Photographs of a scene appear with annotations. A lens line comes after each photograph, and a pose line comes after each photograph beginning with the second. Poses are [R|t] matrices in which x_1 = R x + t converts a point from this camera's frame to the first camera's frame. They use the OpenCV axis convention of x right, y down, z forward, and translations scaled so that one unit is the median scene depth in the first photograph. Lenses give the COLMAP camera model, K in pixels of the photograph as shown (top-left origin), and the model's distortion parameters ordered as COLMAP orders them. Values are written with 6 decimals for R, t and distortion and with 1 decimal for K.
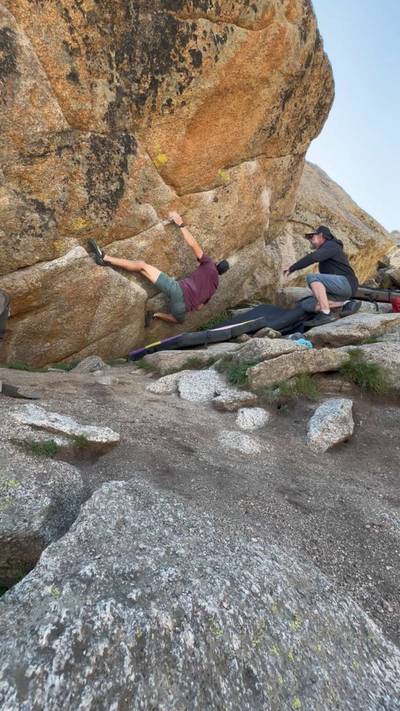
lens RADIAL K [[311.1, 0, 200.0], [0, 311.1, 355.5], [0, 0, 1]] dist [-0.002434, -0.000308]
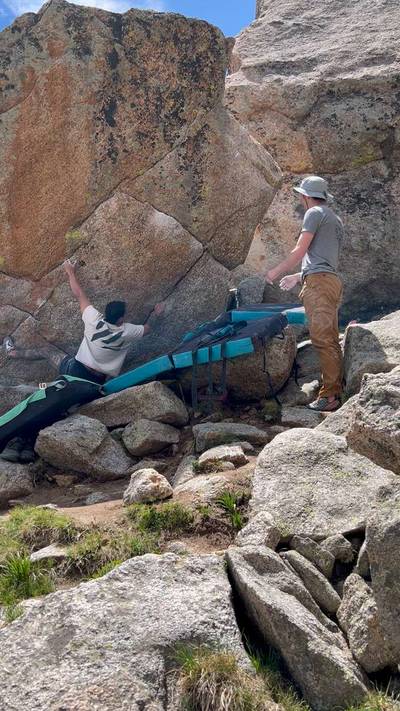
lens RADIAL K [[616.3, 0, 200.0], [0, 616.3, 355.5], [0, 0, 1]] dist [0.061352, -0.074416]
pose [[0.698719, -0.198189, -0.687396, 1.738372], [0.141545, 0.980164, -0.138722, 0.013870], [0.701254, -0.000370, 0.712912, 0.064954]]
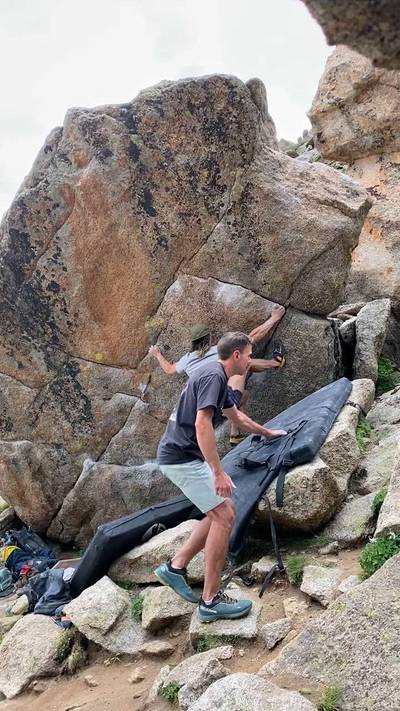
lens RADIAL K [[616.6, 0, 199.3], [0, 616.6, 350.4], [0, 0, 1]] dist [0.149116, -0.343546]
pose [[0.301219, -0.200101, -0.932323, 2.054334], [0.258099, 0.958347, -0.122298, -0.350983], [0.917961, -0.203793, 0.340318, 0.673917]]
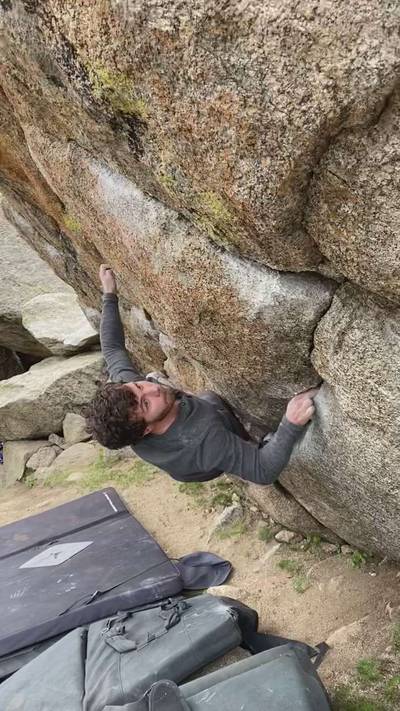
lens RADIAL K [[616.6, 0, 199.3], [0, 616.6, 350.4], [0, 0, 1]] dist [0.149116, -0.343546]
pose [[-0.375675, 0.340534, -0.861919, 0.778811], [0.234591, 0.934696, 0.267039, -0.751921], [0.896569, -0.101879, -0.431028, 1.732049]]
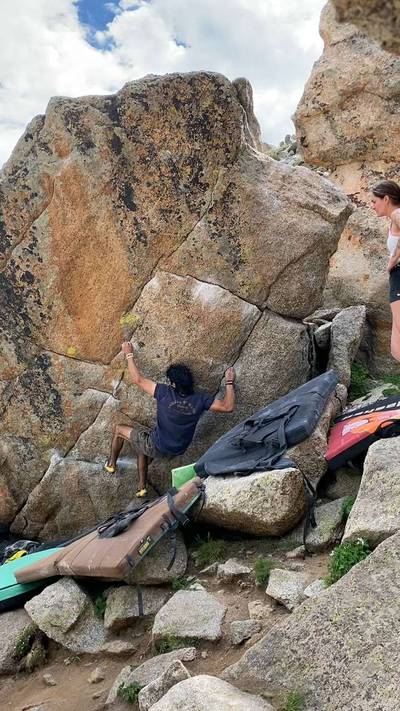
lens RADIAL K [[616.6, 0, 199.3], [0, 616.6, 350.4], [0, 0, 1]] dist [0.149116, -0.343546]
pose [[0.349827, -0.186420, -0.918079, 2.037964], [0.221220, 0.968724, -0.112410, -0.349593], [0.910320, -0.163773, 0.380125, 0.673209]]
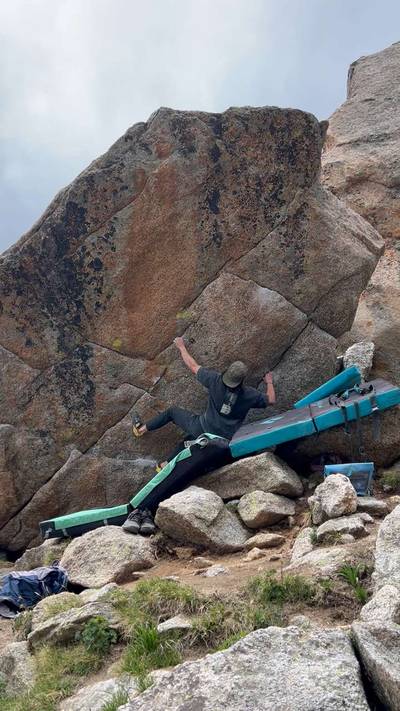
lens RADIAL K [[609.4, 0, 200.0], [0, 609.4, 355.5], [0, 0, 1]] dist [0.119430, -0.200303]
pose [[0.559411, -0.310843, -0.768399, 1.759733], [0.149076, 0.949634, -0.275628, 0.017159], [0.815375, 0.039639, 0.577575, 0.040690]]
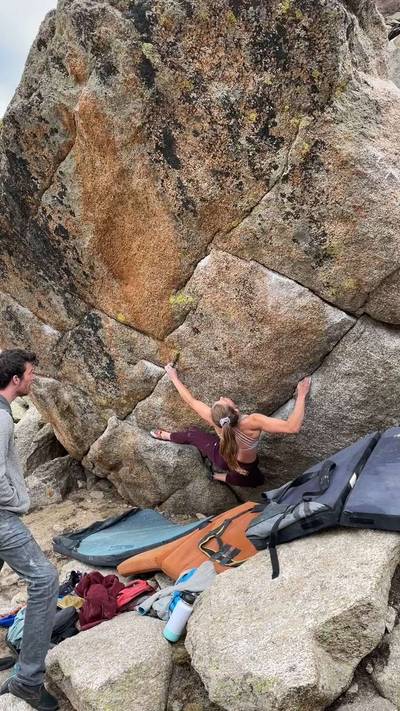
lens RADIAL K [[612.8, 0, 200.0], [0, 612.8, 355.5], [0, 0, 1]] dist [0.095669, -0.091006]
pose [[0.096196, 0.121099, -0.987968, 1.648463], [0.127663, 0.982873, 0.132905, -0.792150], [0.987142, -0.138912, 0.079089, 1.163193]]
